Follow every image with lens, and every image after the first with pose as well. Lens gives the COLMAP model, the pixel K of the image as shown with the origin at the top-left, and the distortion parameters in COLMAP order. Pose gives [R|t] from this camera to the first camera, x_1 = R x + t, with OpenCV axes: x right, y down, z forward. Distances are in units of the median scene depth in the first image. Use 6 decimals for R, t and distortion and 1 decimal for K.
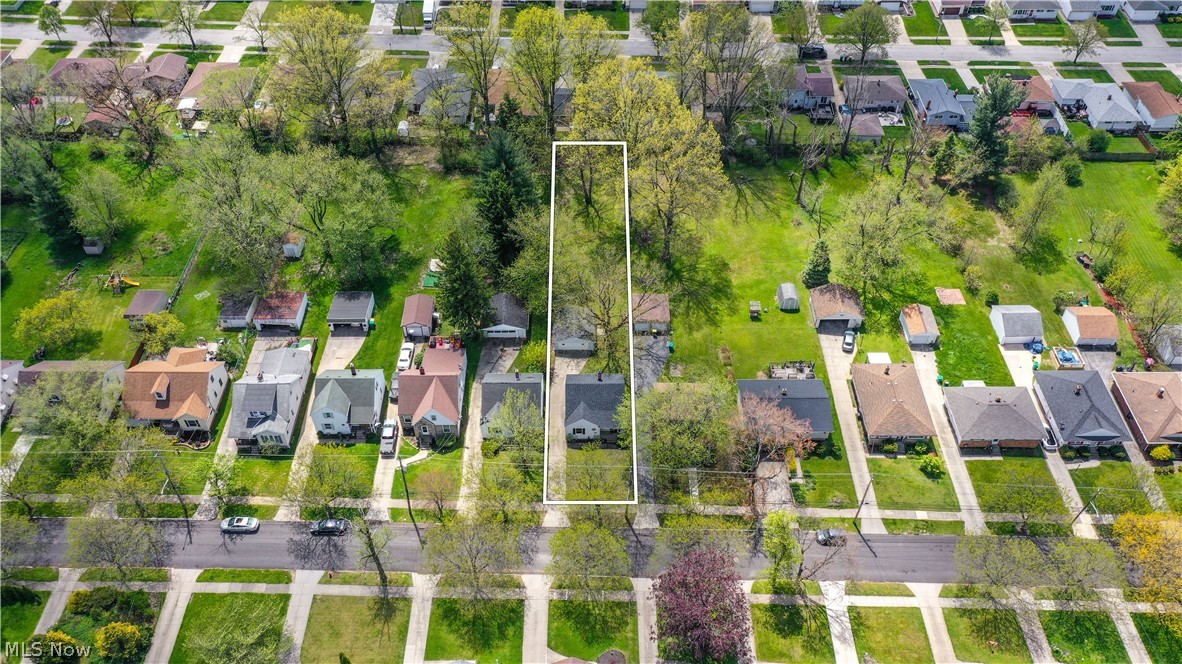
lens RADIAL K [[945.4, 0, 591.0], [0, 945.4, 332.0], [0, 0, 1]] dist [0.021932, -0.002344]
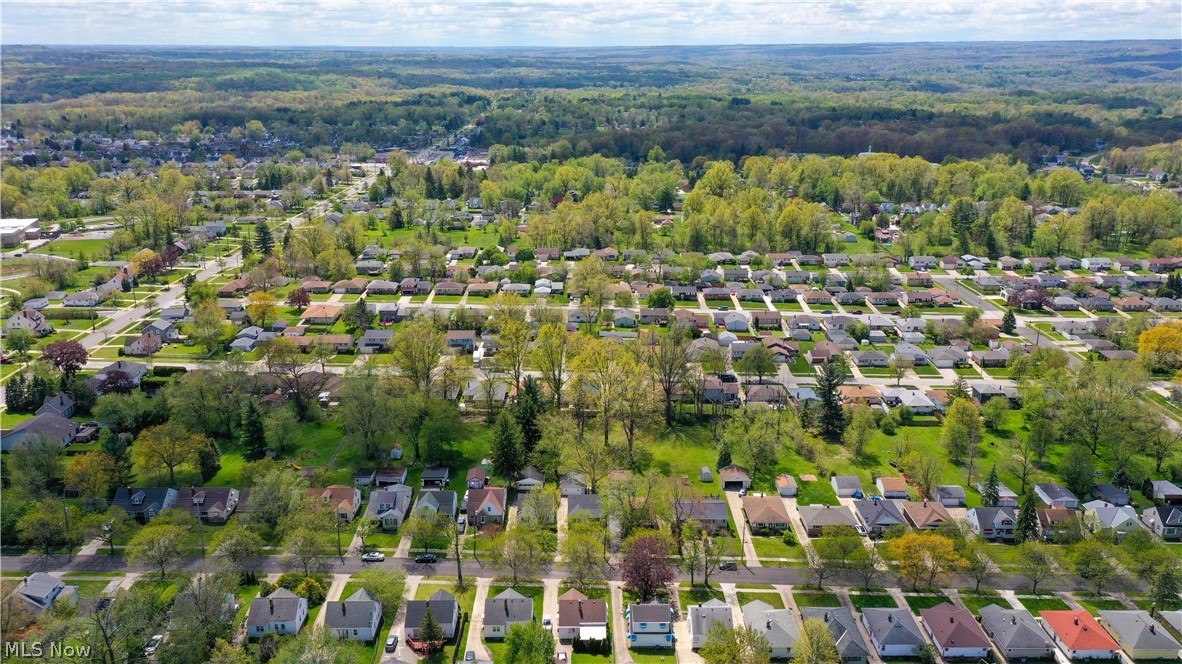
lens RADIAL K [[945.4, 0, 591.0], [0, 945.4, 332.0], [0, 0, 1]] dist [0.021932, -0.002344]
pose [[0.999945, 0.001461, 0.010407, -0.003984], [0.003728, 0.876582, -0.481239, 0.577310], [-0.009825, 0.481251, 0.876528, -0.574702]]
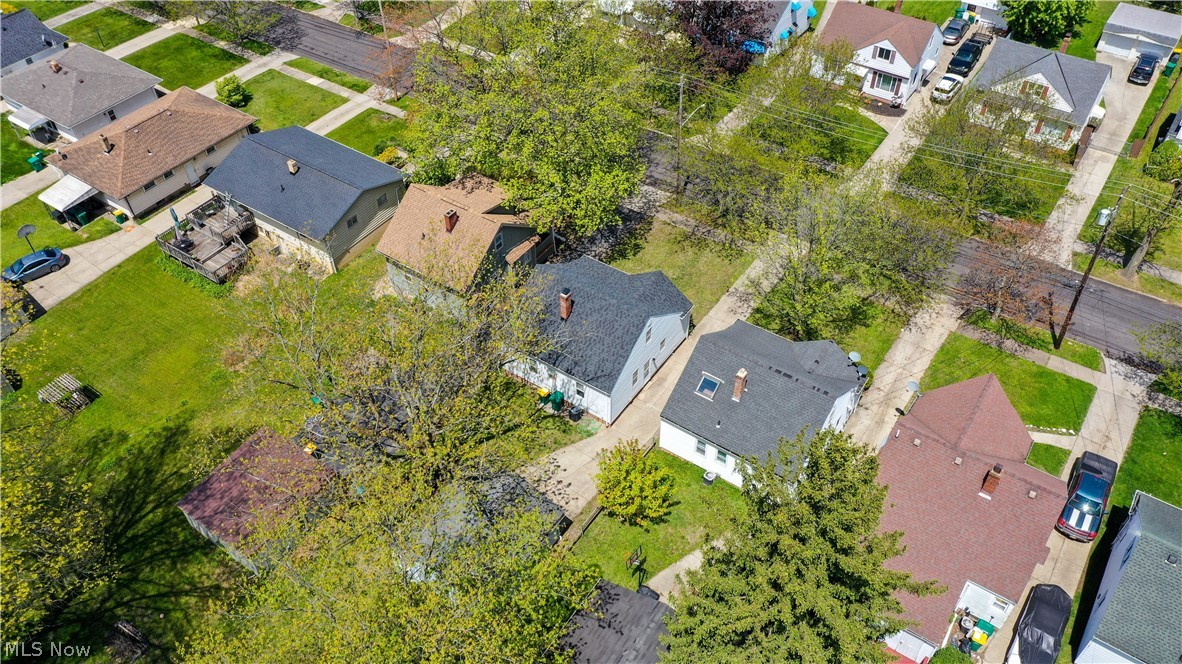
lens RADIAL K [[924.7, 0, 591.0], [0, 924.7, 332.0], [0, 0, 1]] dist [0.012192, 0.002836]
pose [[-0.820921, -0.393411, 0.413904, -0.167179], [0.416647, 0.083017, 0.905270, -0.303828], [-0.390504, 0.915607, 0.095764, 0.925495]]
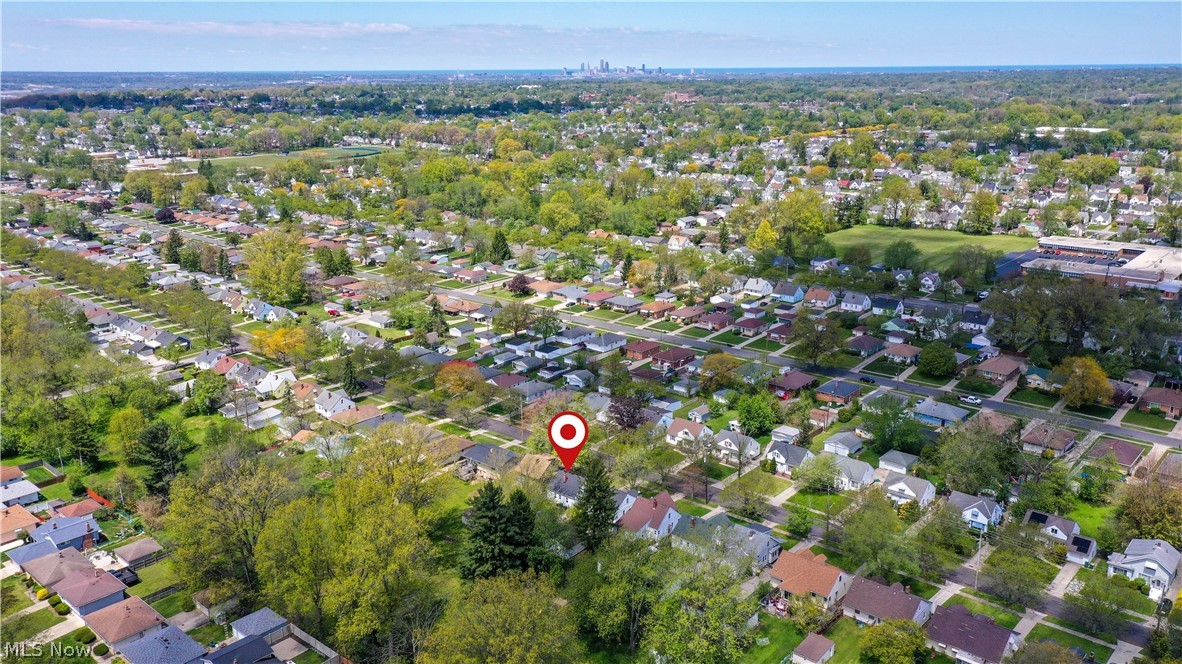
lens RADIAL K [[945.4, 0, 591.0], [0, 945.4, 332.0], [0, 0, 1]] dist [0.021932, -0.002344]
pose [[-0.750818, -0.169105, 0.638495, -0.950441], [0.478947, 0.526288, 0.702589, -1.120523], [-0.454844, 0.833321, -0.314154, 1.219950]]
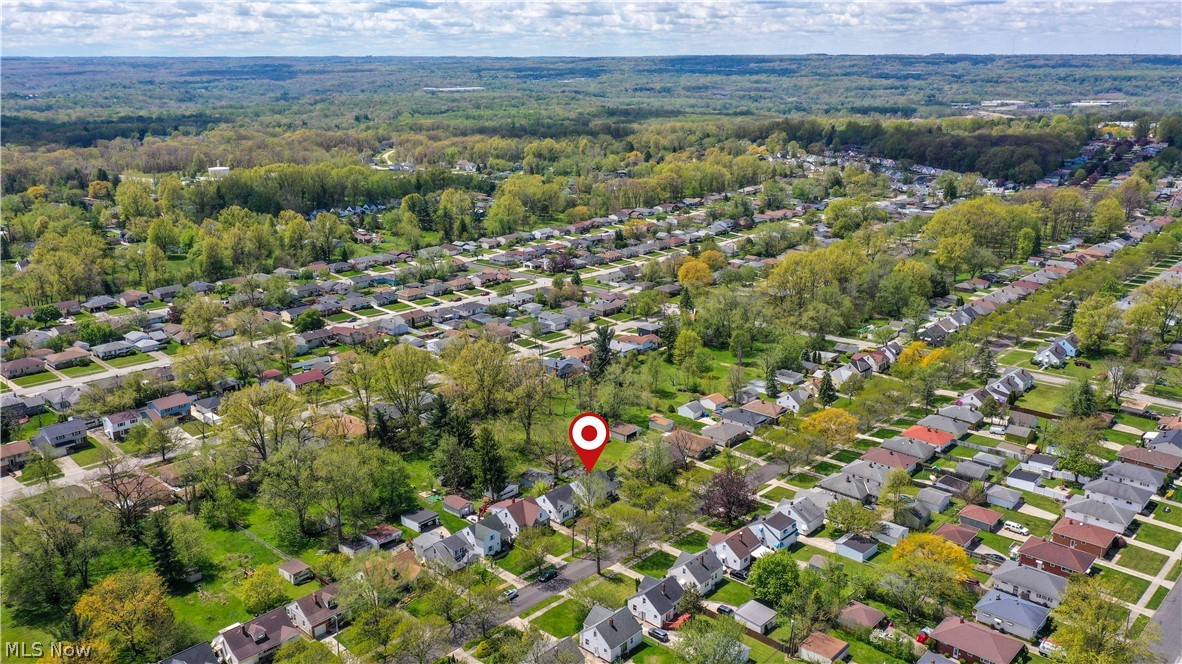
lens RADIAL K [[924.7, 0, 591.0], [0, 924.7, 332.0], [0, 0, 1]] dist [0.012192, 0.002836]
pose [[0.681370, -0.205652, 0.702455, -1.111307], [0.523923, 0.807210, -0.271876, 0.298370], [-0.511117, 0.553280, 0.657754, -0.287744]]
